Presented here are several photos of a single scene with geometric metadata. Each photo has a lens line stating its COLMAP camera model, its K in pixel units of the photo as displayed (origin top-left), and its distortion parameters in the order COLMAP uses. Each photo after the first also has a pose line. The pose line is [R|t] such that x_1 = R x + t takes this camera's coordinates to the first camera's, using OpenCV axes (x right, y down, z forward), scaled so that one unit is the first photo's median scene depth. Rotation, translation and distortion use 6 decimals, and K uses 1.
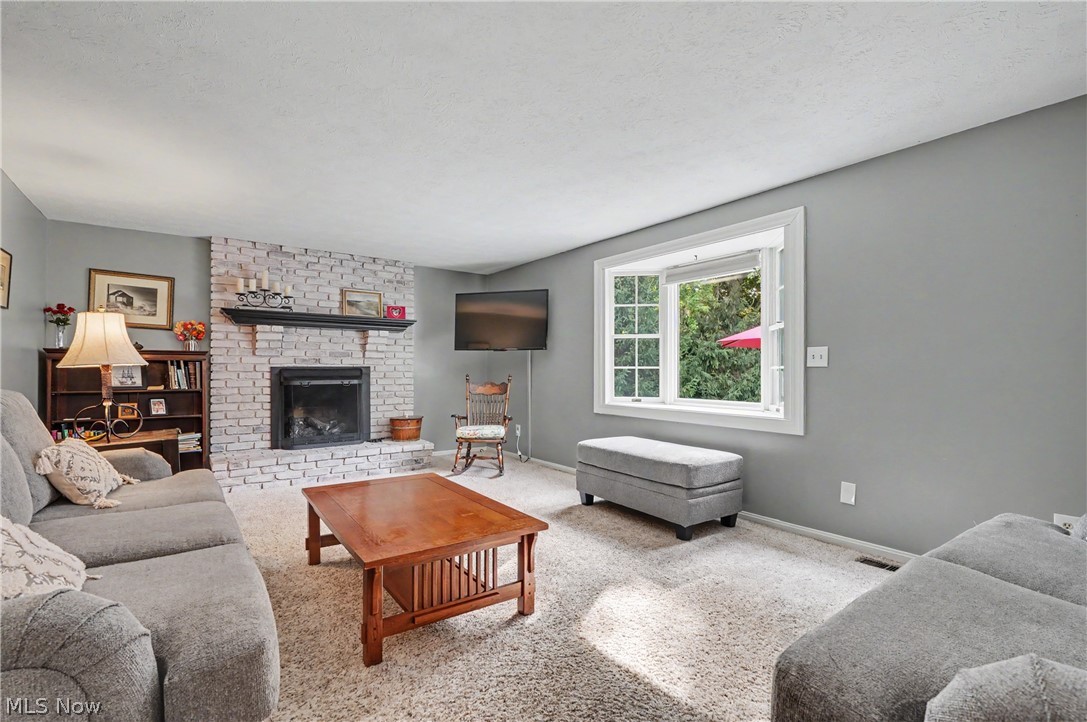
lens RADIAL K [[499.9, 0, 542.2], [0, 499.9, 365.7], [0, 0, 1]] dist [-0.007469, 0.000202]
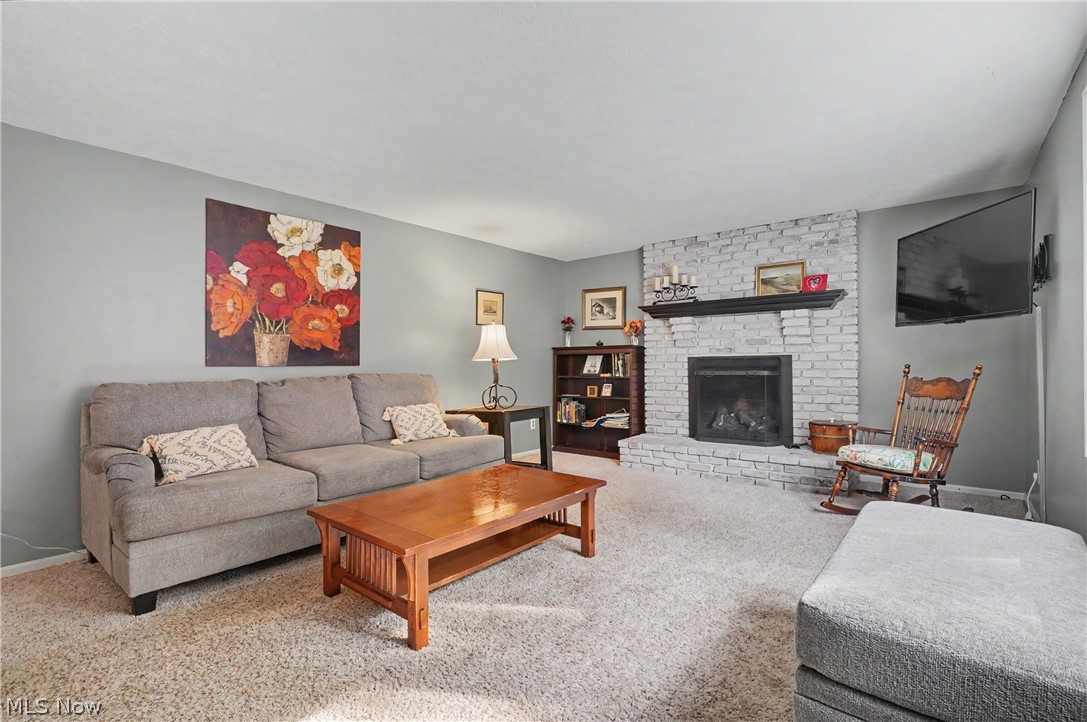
lens RADIAL K [[499.9, 0, 542.2], [0, 499.9, 365.7], [0, 0, 1]] dist [-0.007469, 0.000202]
pose [[0.263423, 0.003283, -0.964675, 0.373098], [0.018637, 0.999790, 0.008492, 0.005377], [0.964500, -0.020215, 0.263306, 0.437134]]
